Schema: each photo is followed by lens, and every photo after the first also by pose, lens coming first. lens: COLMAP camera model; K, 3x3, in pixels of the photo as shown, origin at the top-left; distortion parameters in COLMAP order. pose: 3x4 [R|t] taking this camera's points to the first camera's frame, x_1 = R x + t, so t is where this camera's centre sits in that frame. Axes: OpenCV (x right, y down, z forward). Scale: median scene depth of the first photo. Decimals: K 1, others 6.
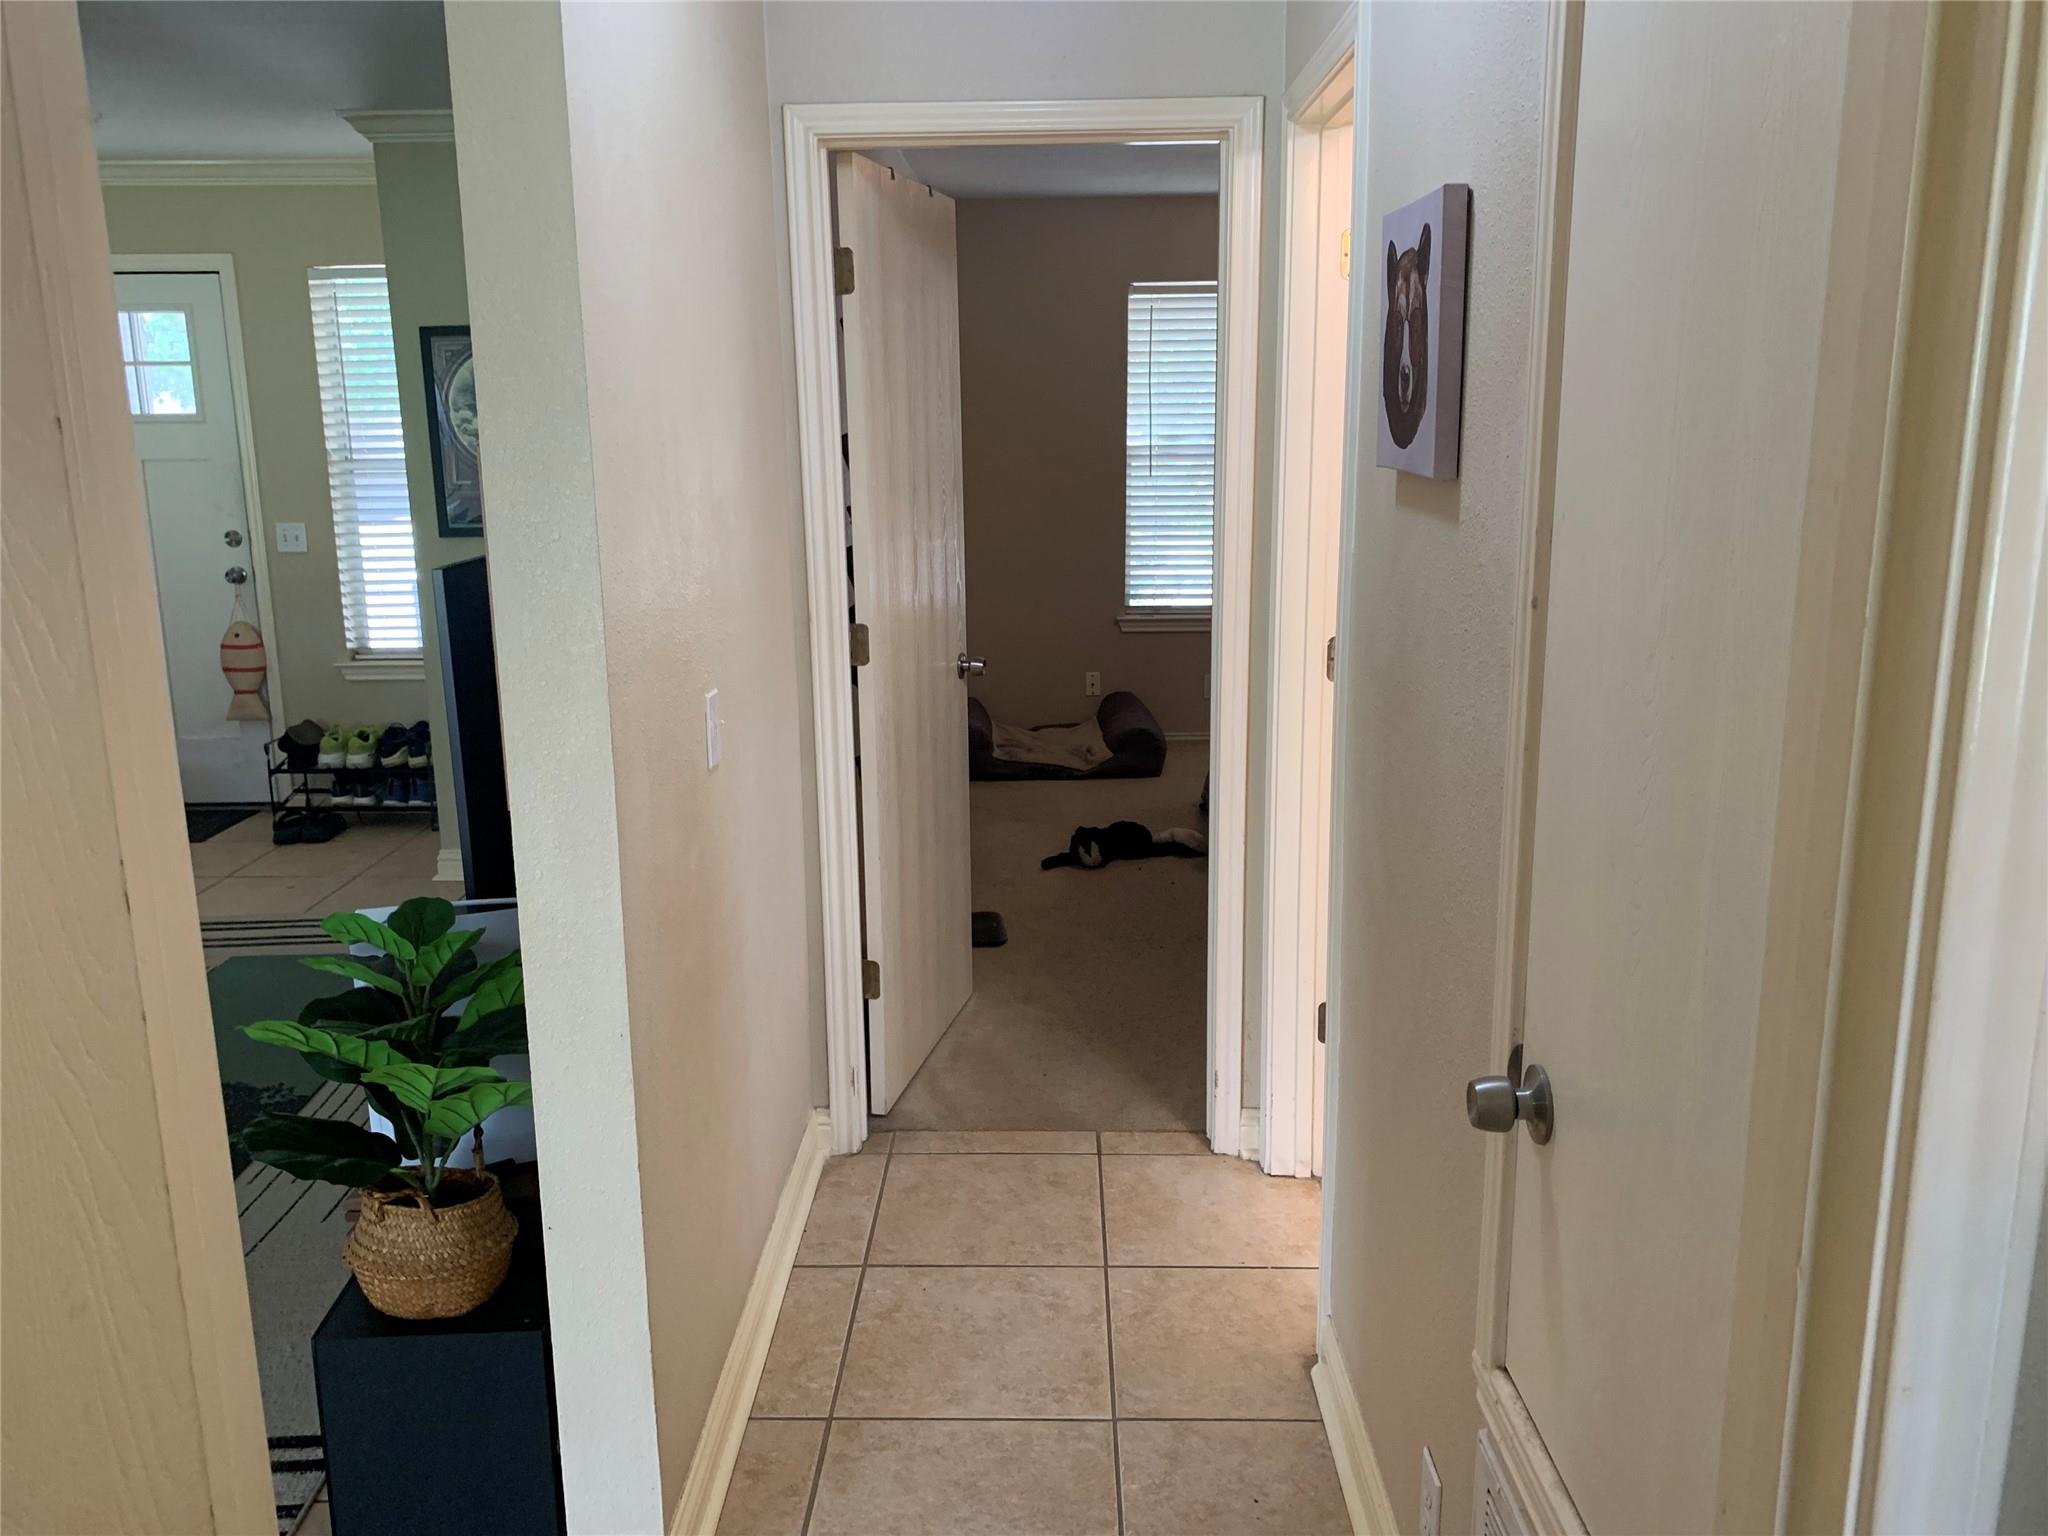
lens RADIAL K [[1548.6, 0, 1024.0], [0, 1548.6, 768.0], [0, 0, 1]] dist [0.008833, 0.000899]
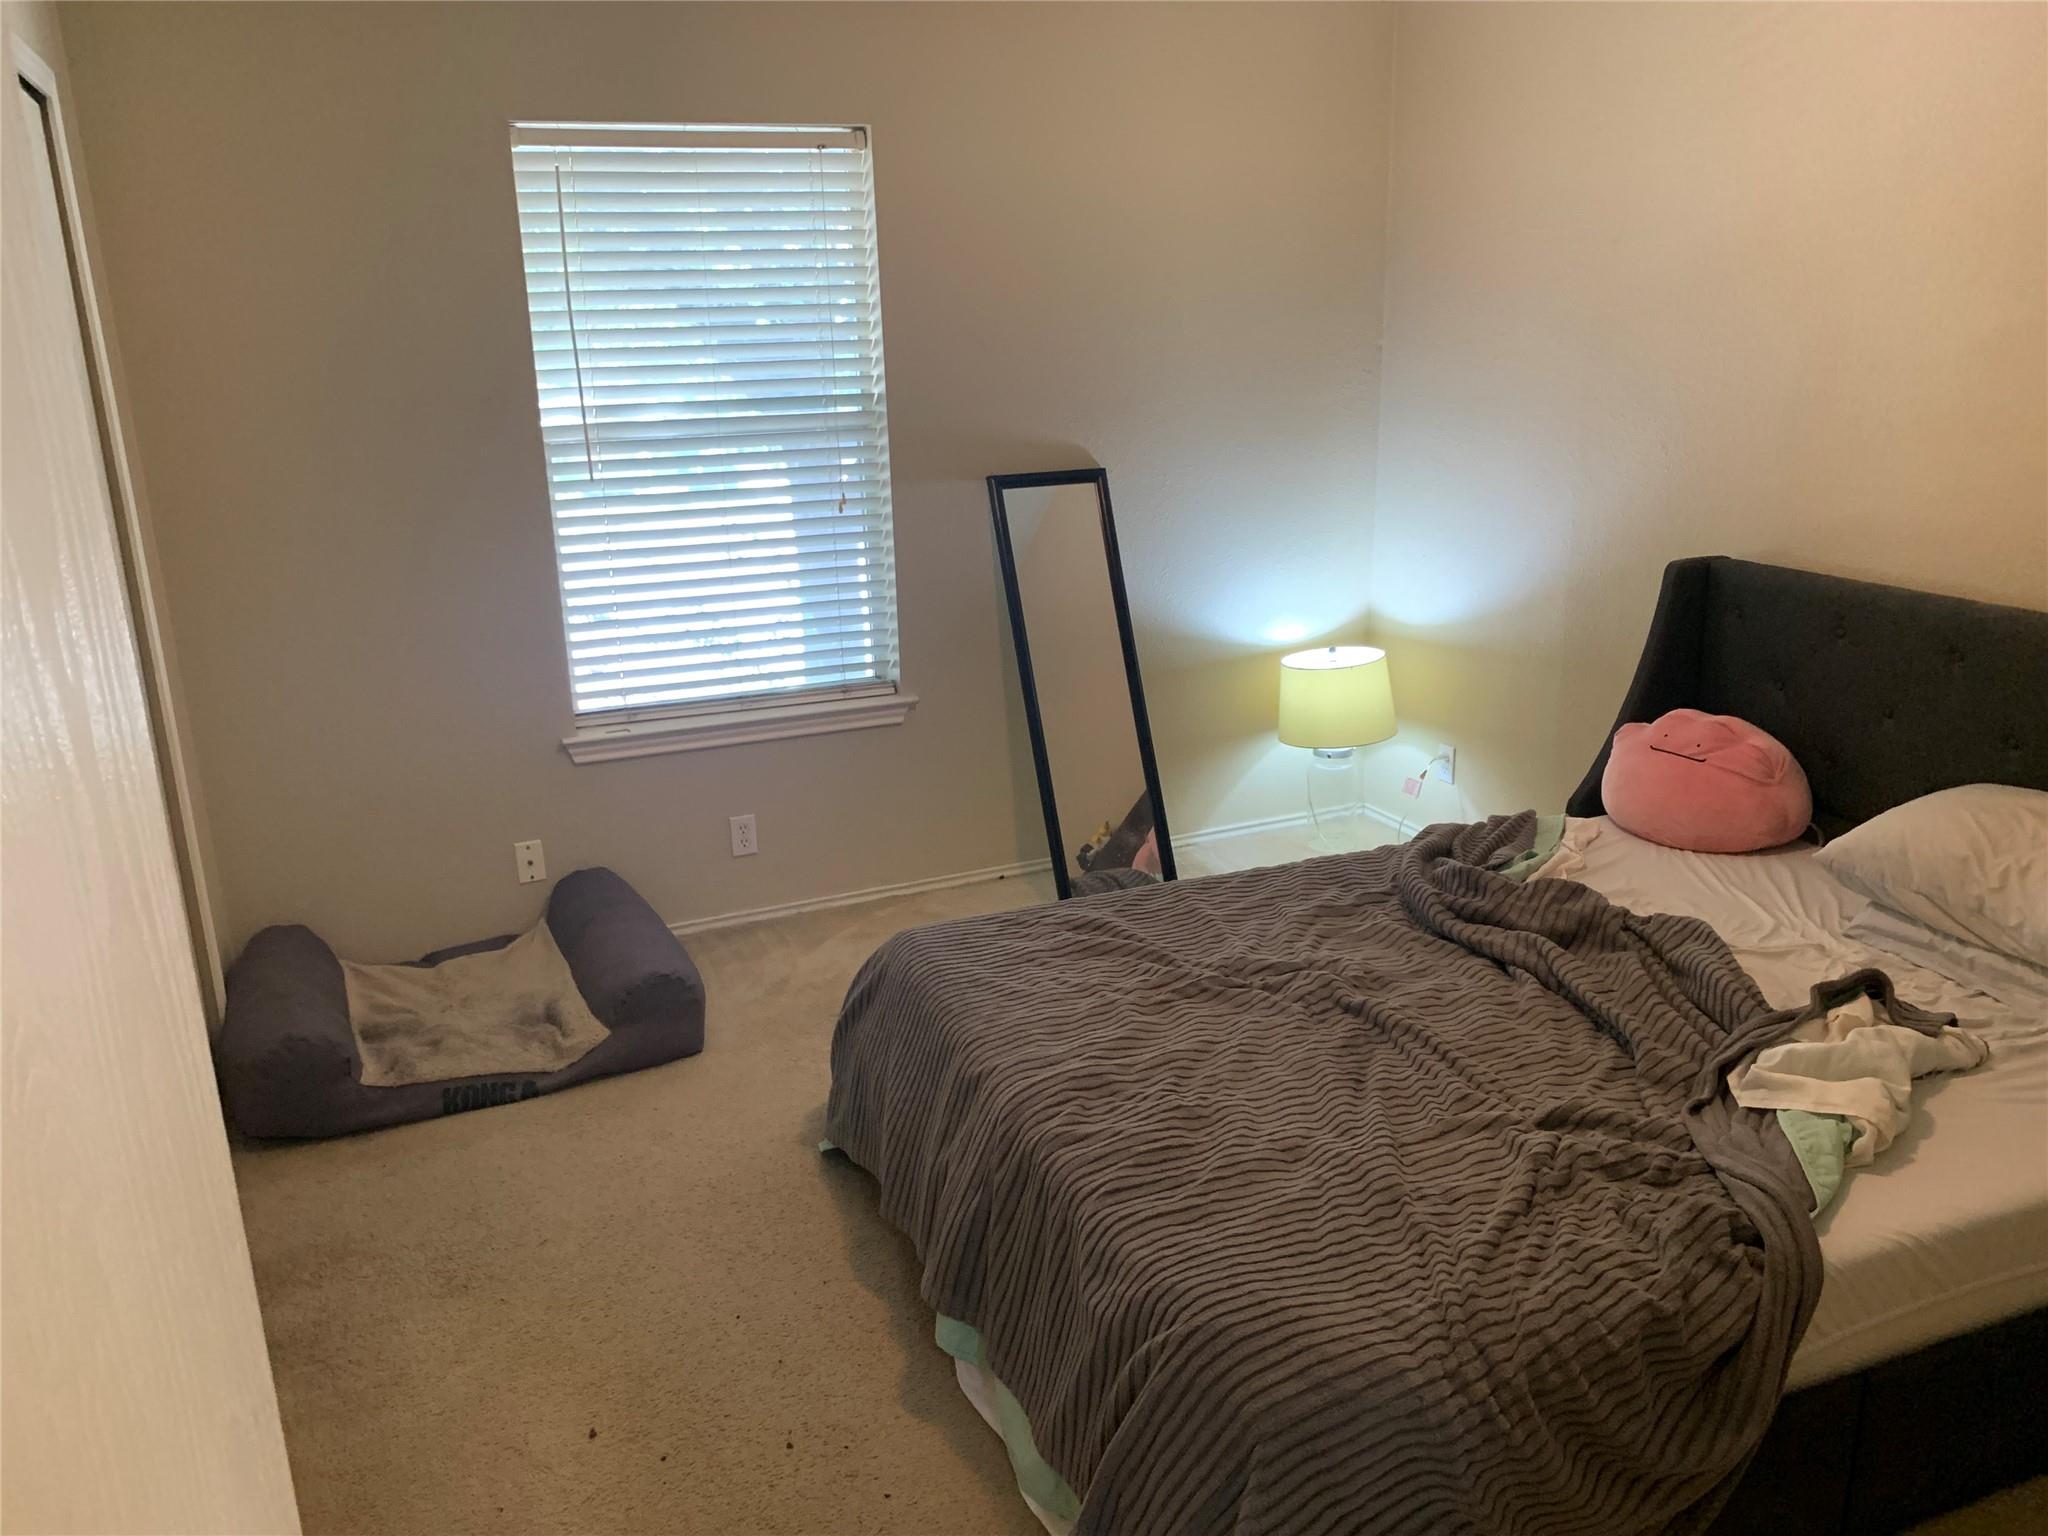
lens RADIAL K [[1548.6, 0, 1024.0], [0, 1548.6, 768.0], [0, 0, 1]] dist [0.008833, 0.000899]
pose [[0.913451, -0.123573, 0.387733, -0.005260], [0.116117, 0.992317, 0.042700, -0.093604], [-0.390031, 0.006018, 0.920782, 0.435834]]
